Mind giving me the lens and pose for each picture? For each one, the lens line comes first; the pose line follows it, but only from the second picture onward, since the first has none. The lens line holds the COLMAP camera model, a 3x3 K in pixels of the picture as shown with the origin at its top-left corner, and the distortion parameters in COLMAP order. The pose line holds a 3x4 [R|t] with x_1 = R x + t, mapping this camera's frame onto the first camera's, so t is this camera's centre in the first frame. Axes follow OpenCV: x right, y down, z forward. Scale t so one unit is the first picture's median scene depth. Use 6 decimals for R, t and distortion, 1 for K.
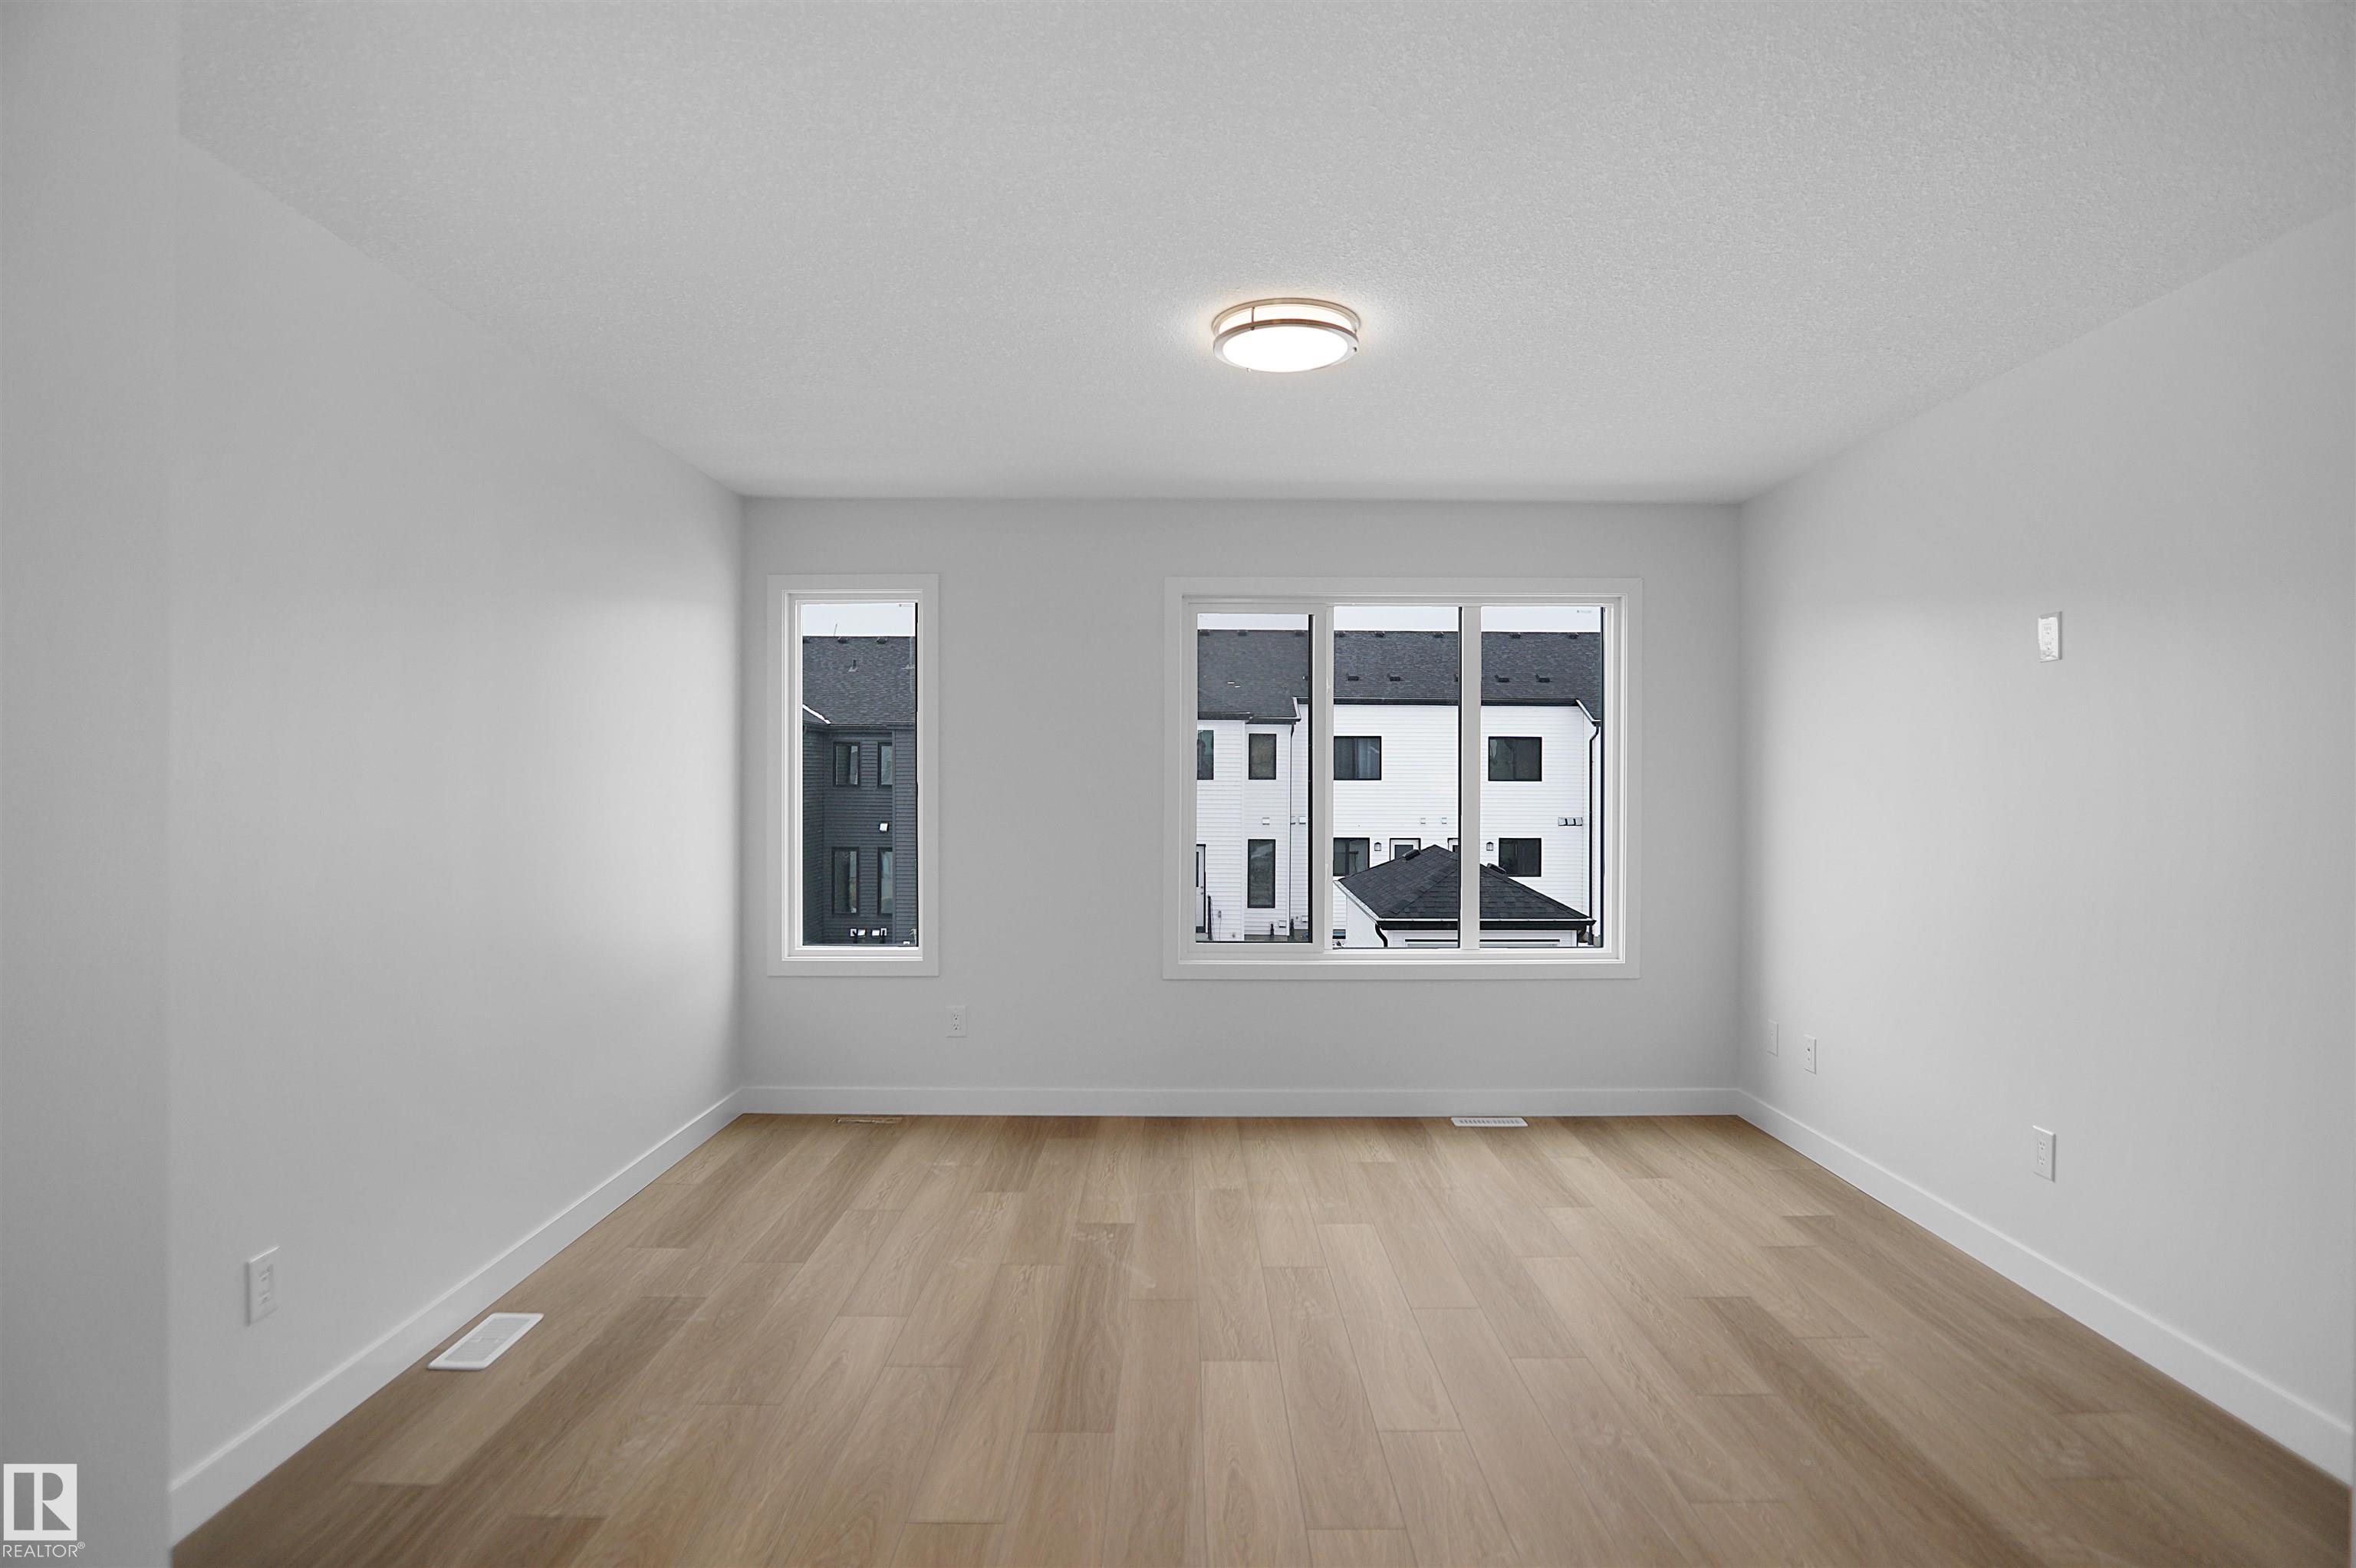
lens RADIAL K [[1314.6, 0, 1200.7], [0, 1314.6, 750.6], [0, 0, 1]] dist [-0.023888, 0.002794]
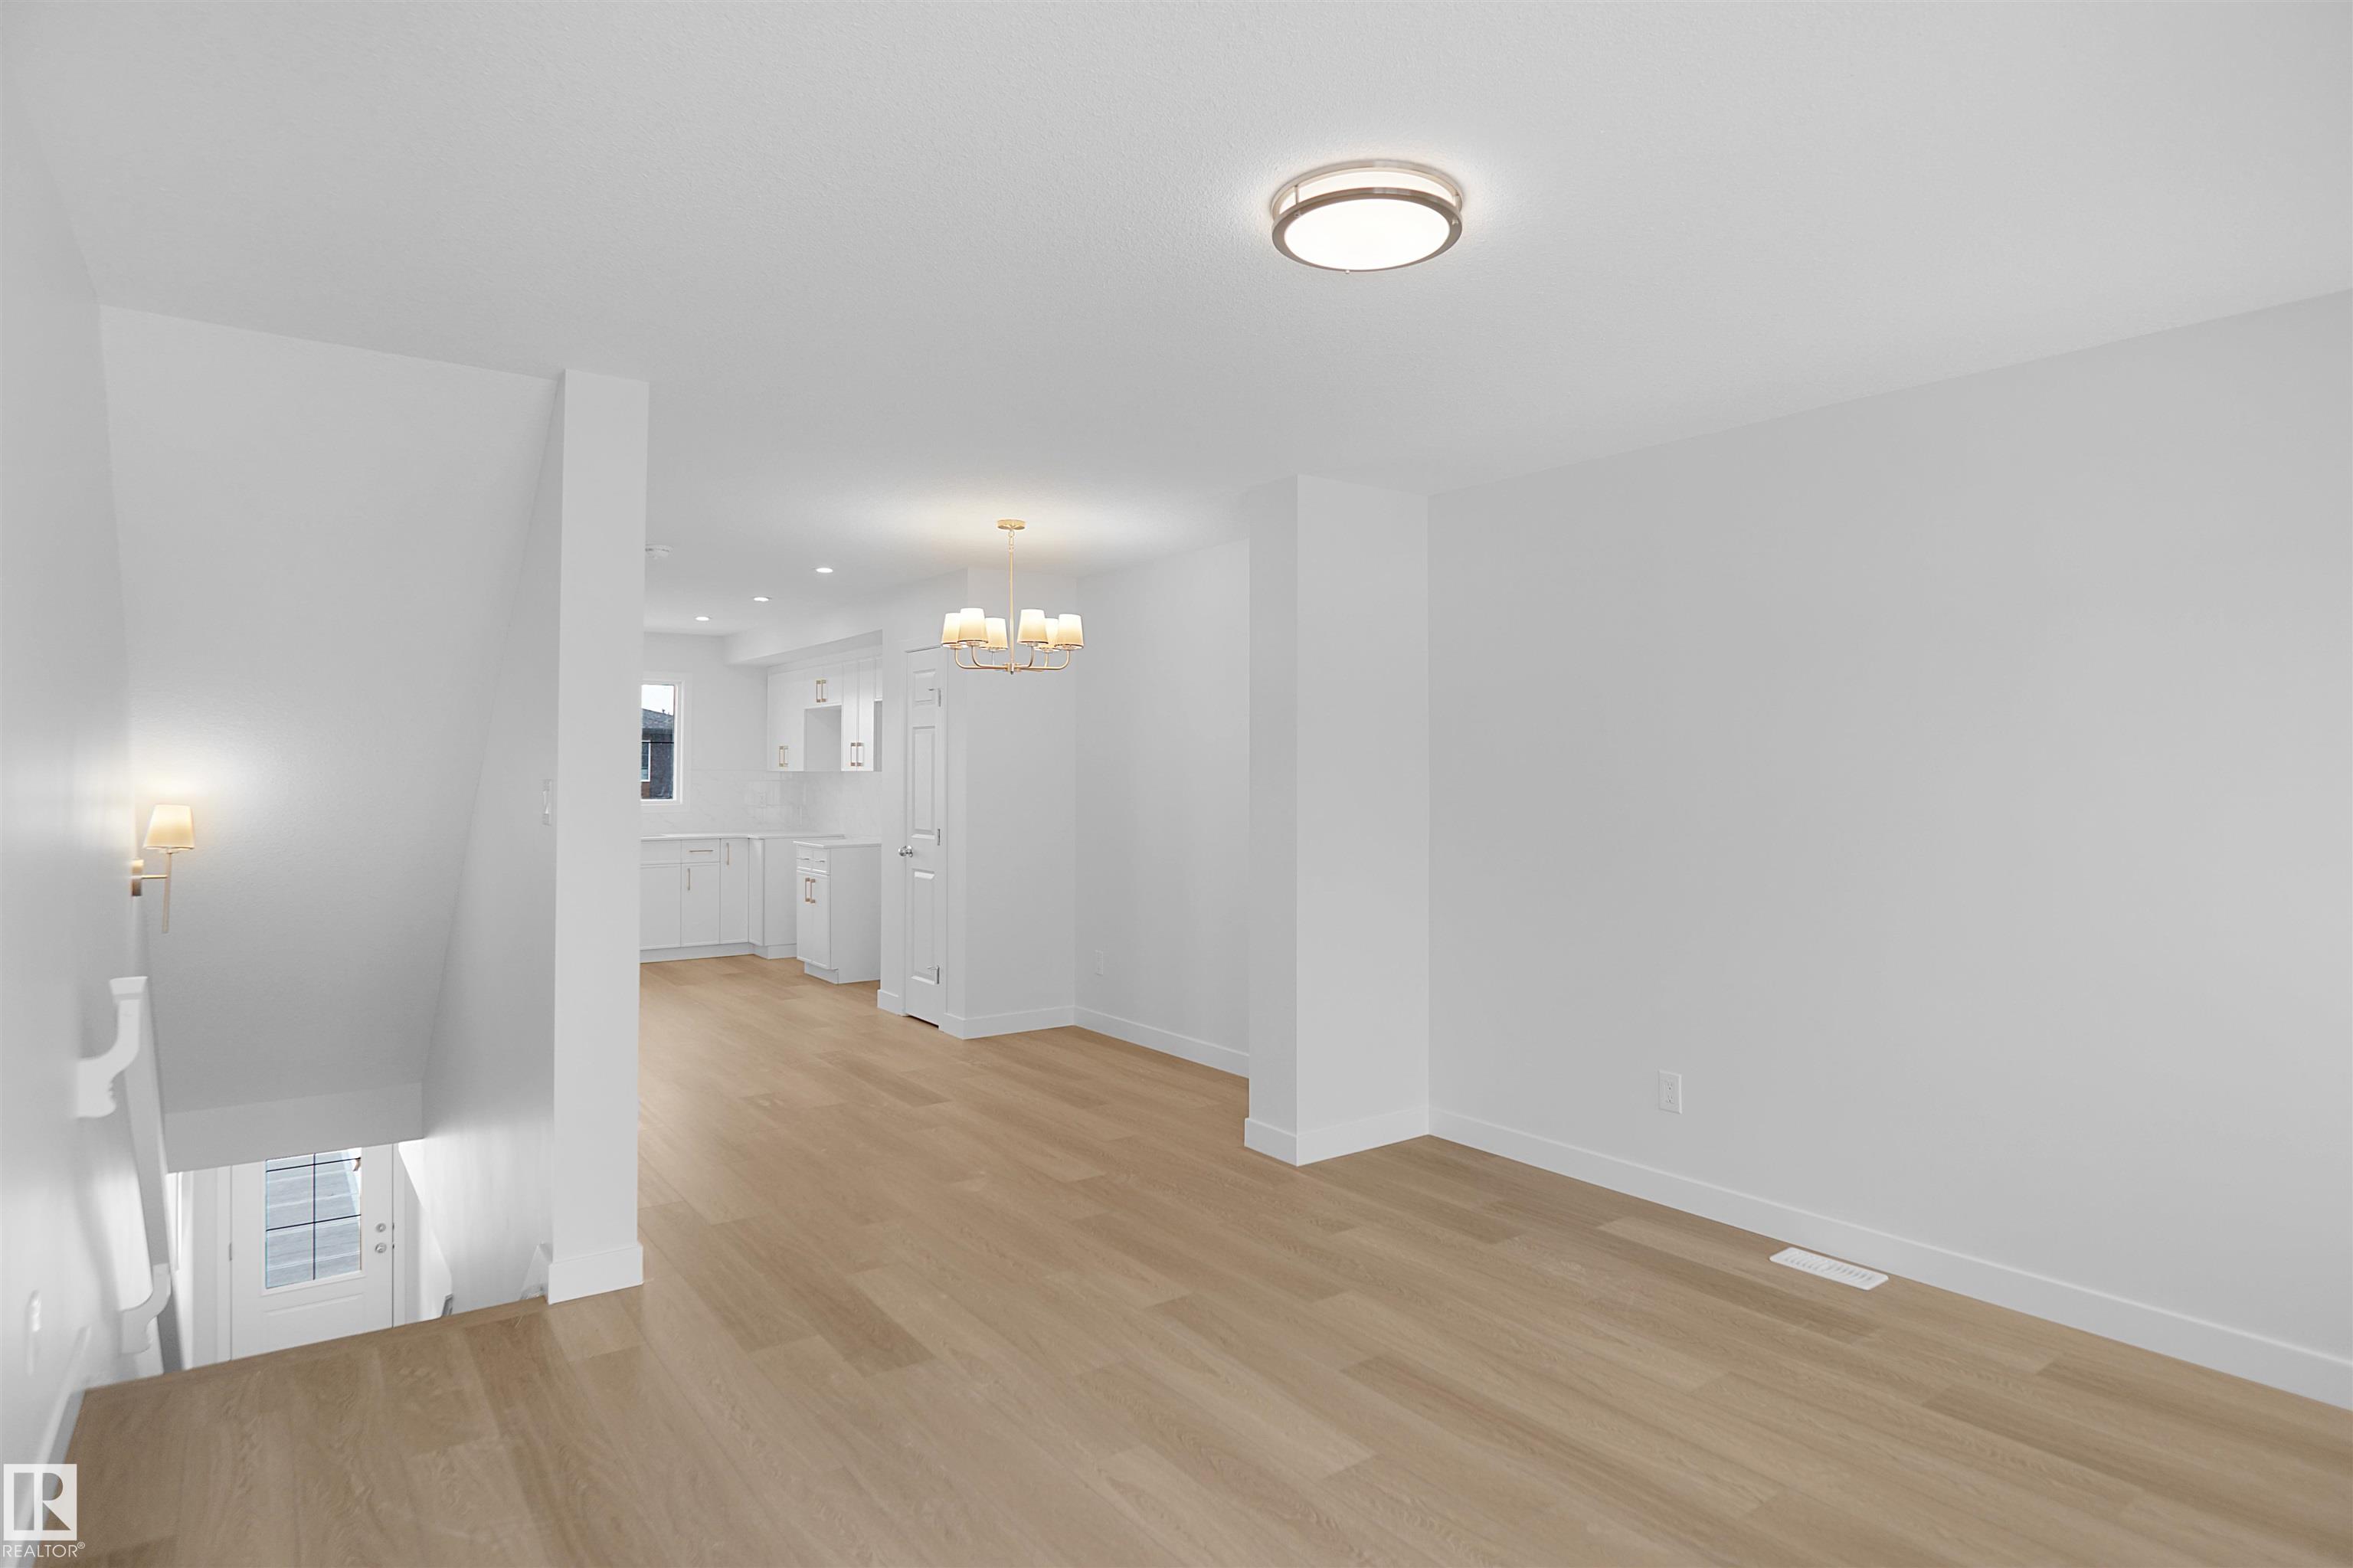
lens RADIAL K [[1313.2, 0, 1199.2], [0, 1313.2, 750.6], [0, 0, 1]] dist [-0.023888, 0.002794]
pose [[-0.818092, -0.016250, -0.574857, 0.512049], [0.003599, 0.999436, -0.033374, 0.016339], [0.575076, -0.029372, -0.817573, 1.387333]]
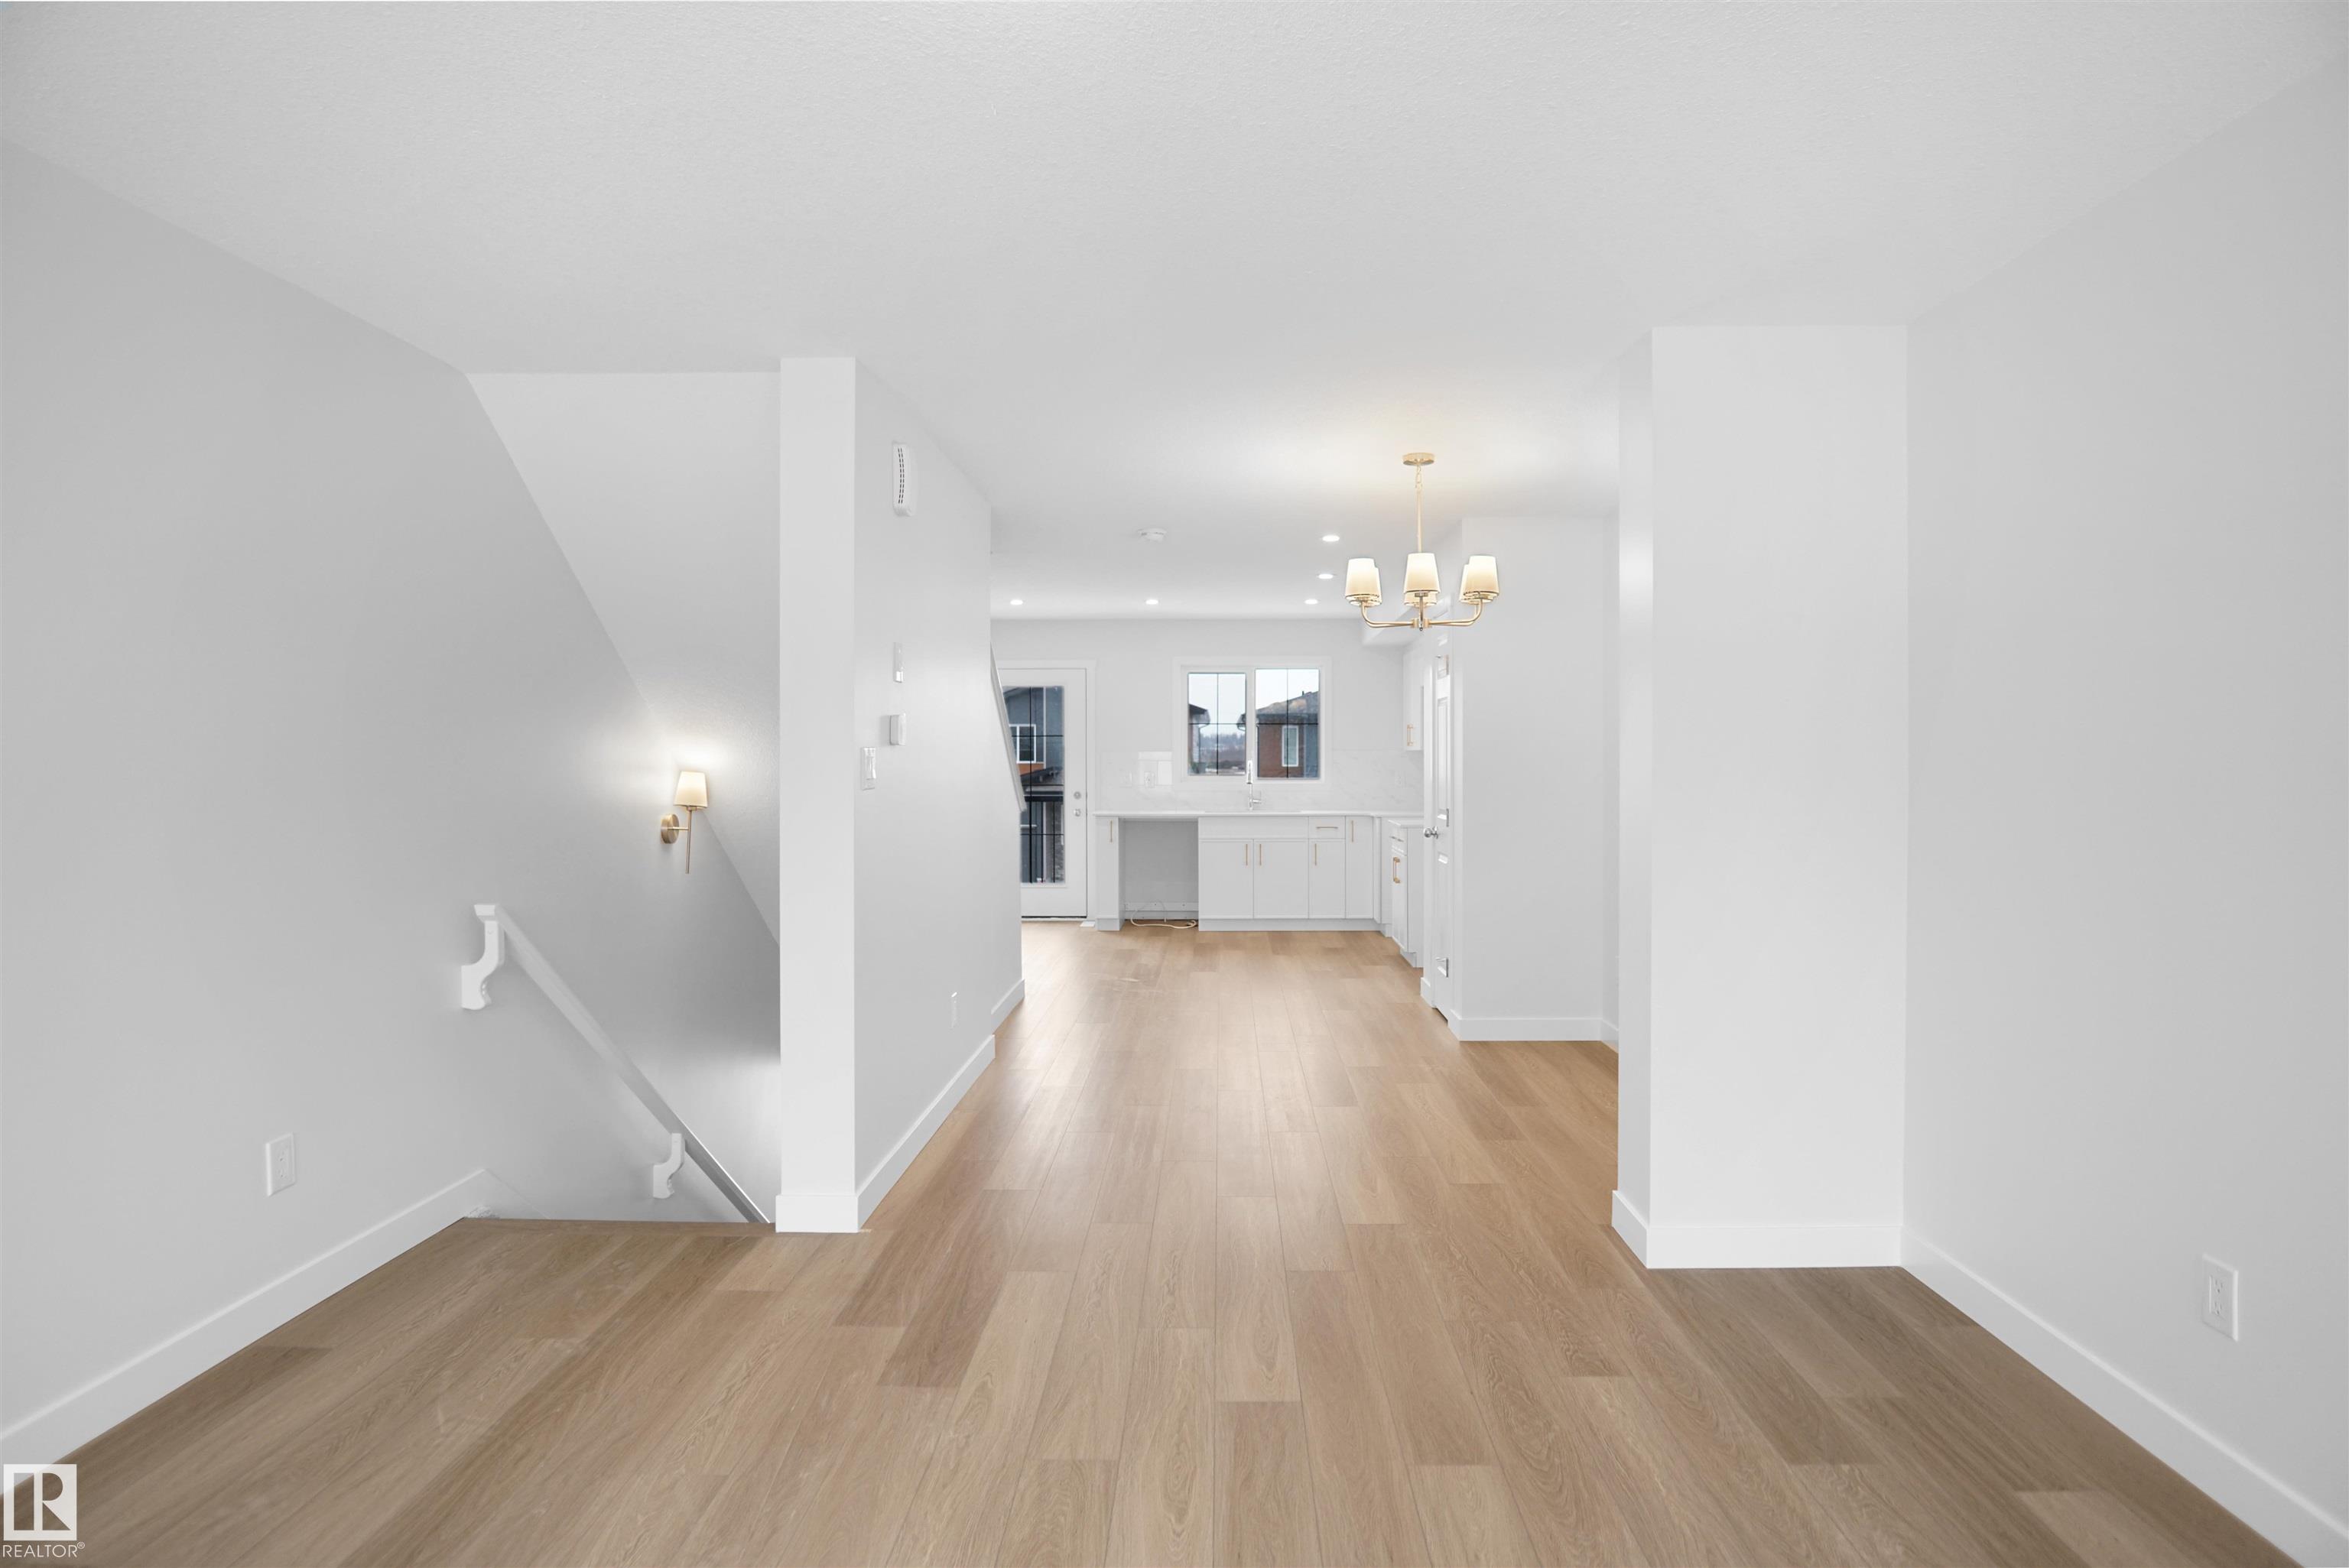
lens RADIAL K [[1272.3, 0, 1191.6], [0, 1272.3, 774.9], [0, 0, 1]] dist [-0.036374, 0.012173]
pose [[-0.999099, -0.005290, 0.042114, -0.011728], [-0.005455, 0.999978, -0.003804, 0.028331], [-0.042093, -0.004030, -0.999106, 1.309771]]
